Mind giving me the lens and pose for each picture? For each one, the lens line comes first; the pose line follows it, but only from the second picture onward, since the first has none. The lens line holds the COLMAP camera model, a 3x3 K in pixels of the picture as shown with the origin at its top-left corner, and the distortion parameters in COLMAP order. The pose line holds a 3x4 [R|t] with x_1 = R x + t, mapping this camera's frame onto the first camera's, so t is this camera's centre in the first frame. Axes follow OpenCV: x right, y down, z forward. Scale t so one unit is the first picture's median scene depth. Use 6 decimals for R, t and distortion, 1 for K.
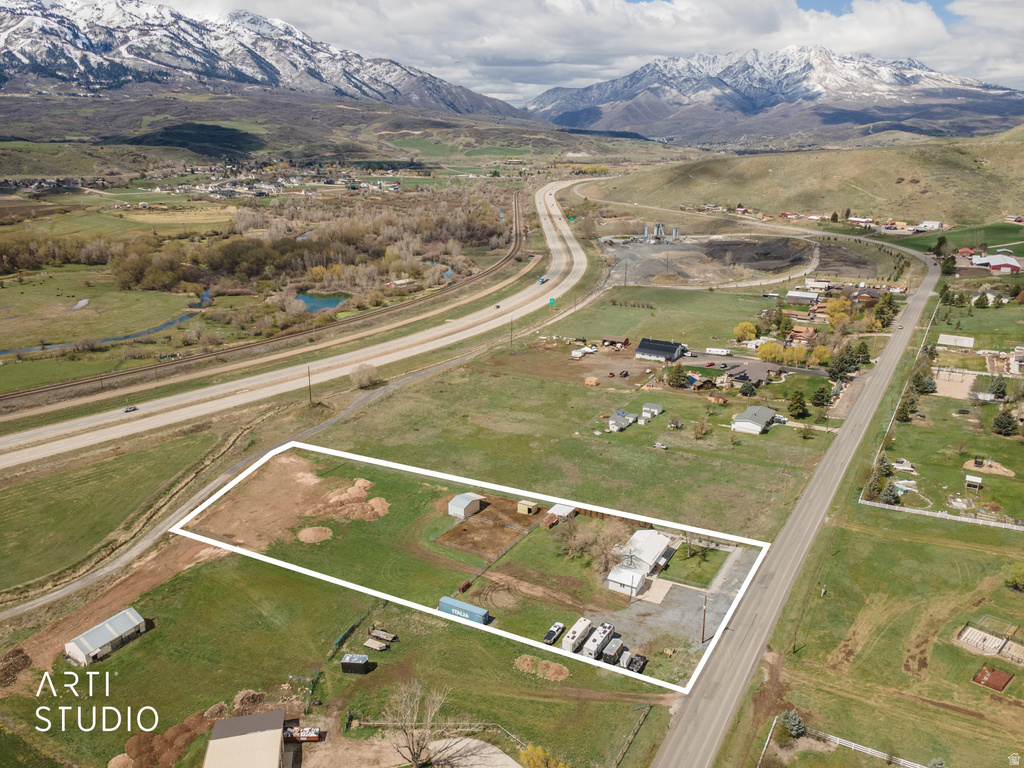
lens RADIAL K [[742.9, 0, 484.3], [0, 742.9, 388.1], [0, 0, 1]] dist [-0.004603, 0.024892]
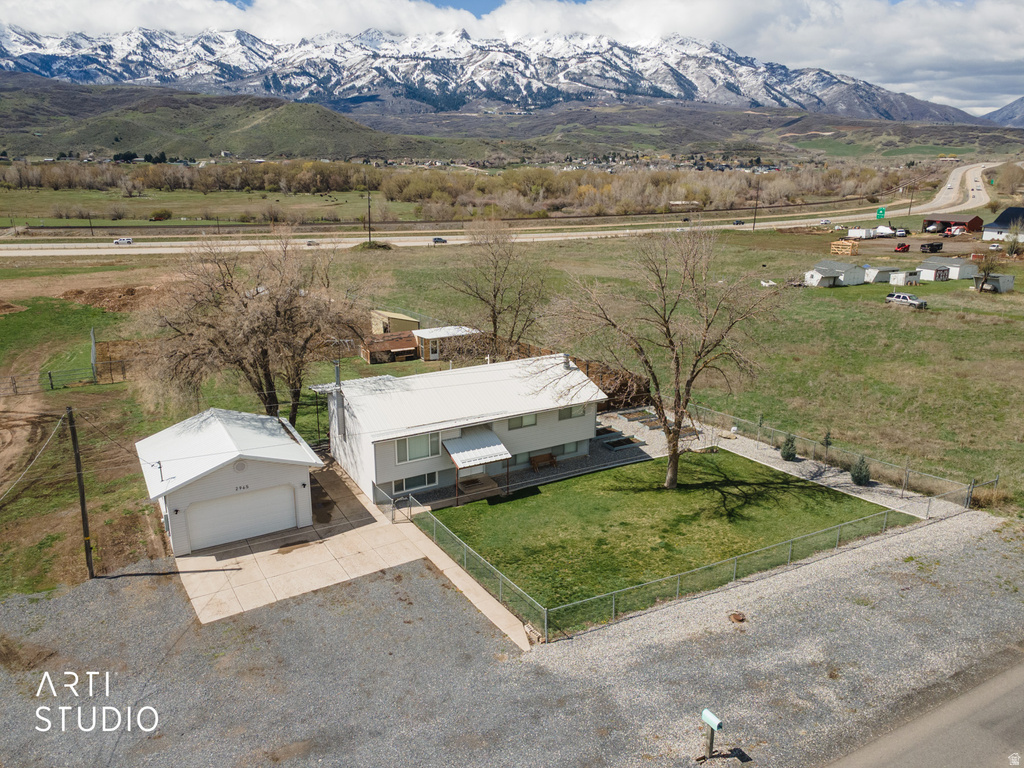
lens RADIAL K [[702.3, 0, 512.0], [0, 702.3, 384.0], [0, 0, 1]] dist [0.034045, 0.006470]
pose [[0.864058, 0.147330, -0.481350, 0.030692], [-0.170853, 0.985283, -0.005120, 0.019529], [0.473512, 0.086664, 0.876514, 0.076237]]
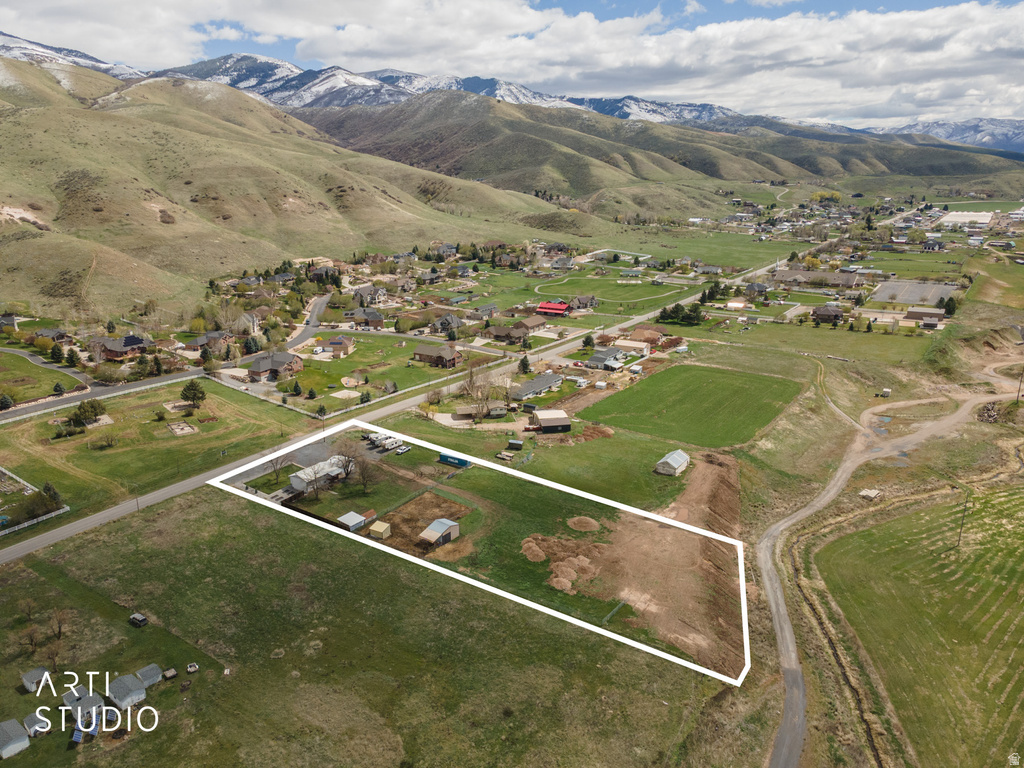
lens RADIAL K [[702.3, 0, 512.0], [0, 702.3, 384.0], [0, 0, 1]] dist [0.034045, 0.006470]
pose [[-0.999939, -0.002259, 0.010838, -0.013900], [0.004632, 0.803790, 0.594895, -0.060392], [-0.010055, 0.594909, -0.803730, 0.177274]]
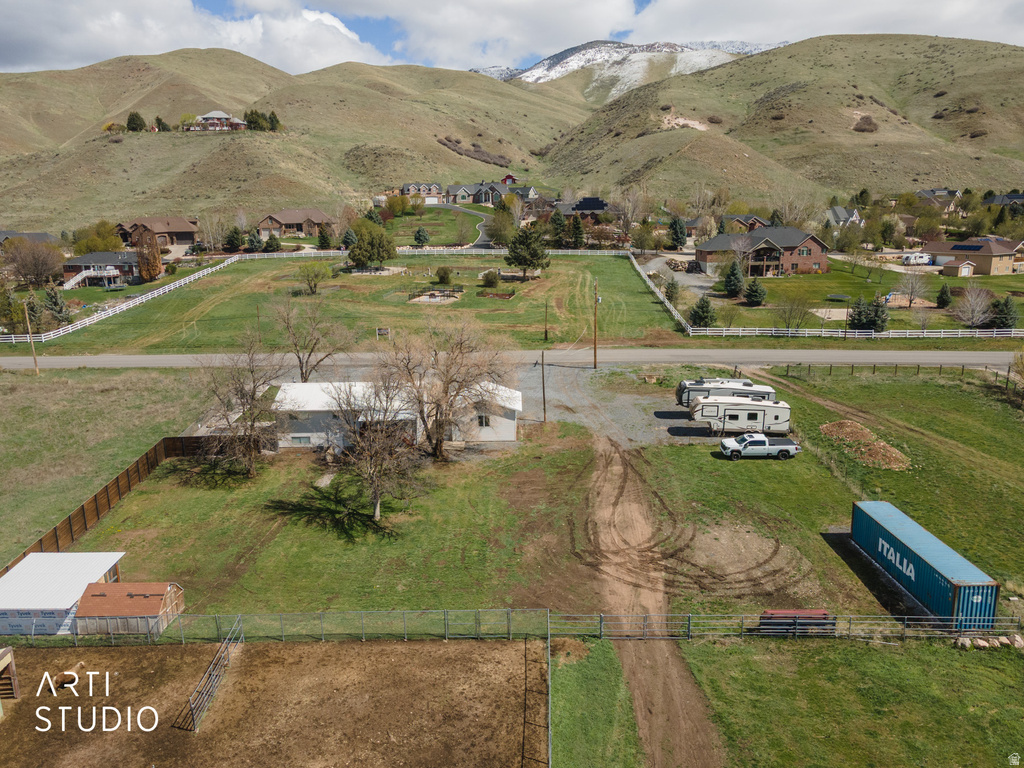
lens RADIAL K [[757.5, 0, 522.1], [0, 757.5, 384.2], [0, 0, 1]] dist [0.036349, 0.000638]
pose [[-0.517140, -0.184133, 0.835859, -0.014828], [0.313266, 0.868101, 0.385052, 0.007739], [-0.796511, 0.460972, -0.391247, 0.100713]]
